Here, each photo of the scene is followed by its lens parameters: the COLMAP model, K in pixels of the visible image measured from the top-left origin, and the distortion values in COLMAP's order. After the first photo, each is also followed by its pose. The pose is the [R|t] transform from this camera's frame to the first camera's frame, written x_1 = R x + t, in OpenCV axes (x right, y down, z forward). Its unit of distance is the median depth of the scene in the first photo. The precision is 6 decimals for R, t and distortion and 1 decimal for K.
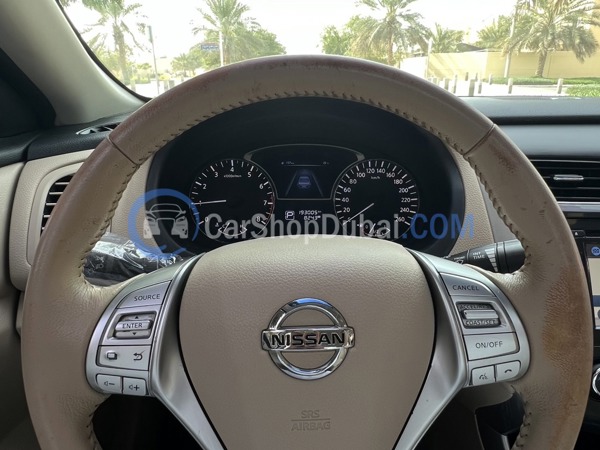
lens RADIAL K [[240.3, 0, 300.9], [0, 240.3, 226.9], [0, 0, 1]] dist [0.002782, 0.000129]
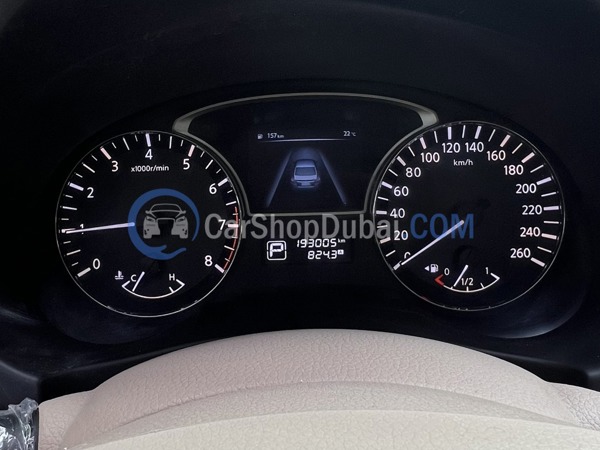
lens RADIAL K [[317.3, 0, 299.2], [0, 317.3, 222.8], [0, 0, 1]] dist [0.002000, 0.001450]
pose [[0.999533, -0.030318, -0.003912, 0.000459], [0.030351, 0.999501, 0.008753, -0.105523], [0.003645, -0.008867, 0.999954, 0.397605]]
